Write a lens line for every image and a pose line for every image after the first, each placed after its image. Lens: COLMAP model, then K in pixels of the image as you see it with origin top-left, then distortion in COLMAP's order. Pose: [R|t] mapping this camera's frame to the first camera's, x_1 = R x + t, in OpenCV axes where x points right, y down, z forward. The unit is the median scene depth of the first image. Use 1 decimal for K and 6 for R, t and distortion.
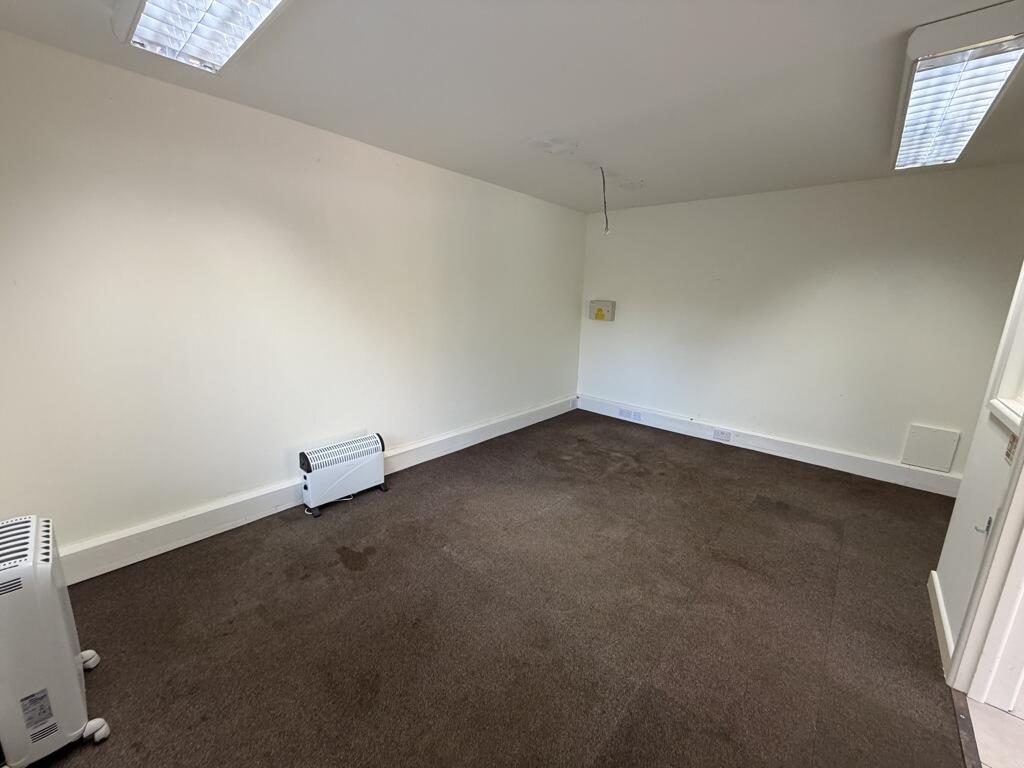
lens RADIAL K [[413.6, 0, 512.0], [0, 413.6, 384.0], [0, 0, 1]] dist [0.002194, 0.000208]
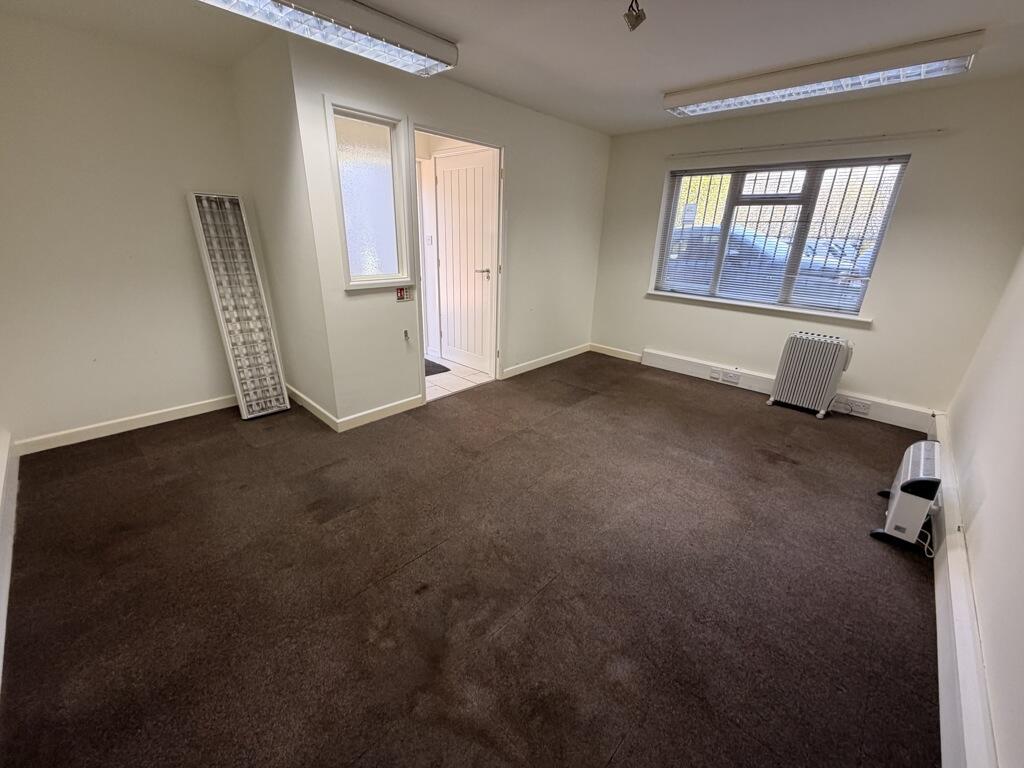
lens RADIAL K [[413.6, 0, 512.0], [0, 413.6, 384.0], [0, 0, 1]] dist [0.002194, 0.000208]
pose [[-0.997611, -0.067016, 0.016780, 0.272041], [-0.047182, 0.838349, 0.543089, -0.271285], [-0.050463, 0.541000, -0.839508, 1.314007]]
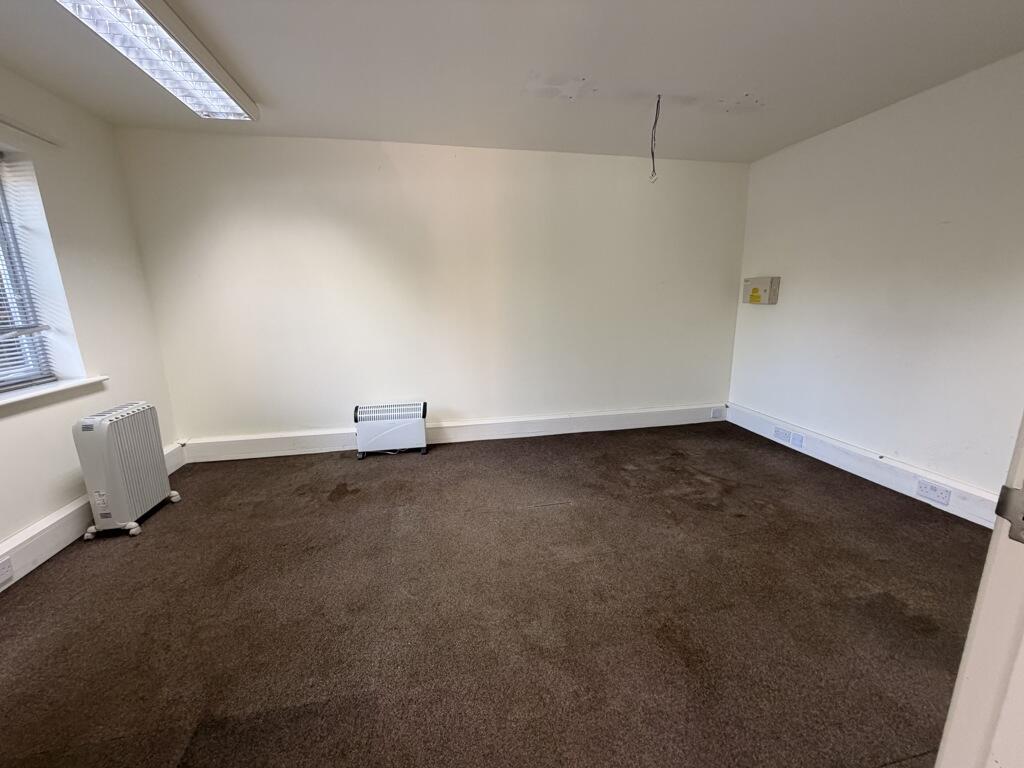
lens RADIAL K [[411.0, 0, 504.5], [0, 411.0, 385.0], [0, 0, 1]] dist [0.003696, 0.000167]
pose [[0.789797, 0.089588, -0.606790, 0.462626], [-0.095599, 0.995166, 0.022496, 0.023734], [0.605872, 0.040241, 0.794544, 0.216198]]
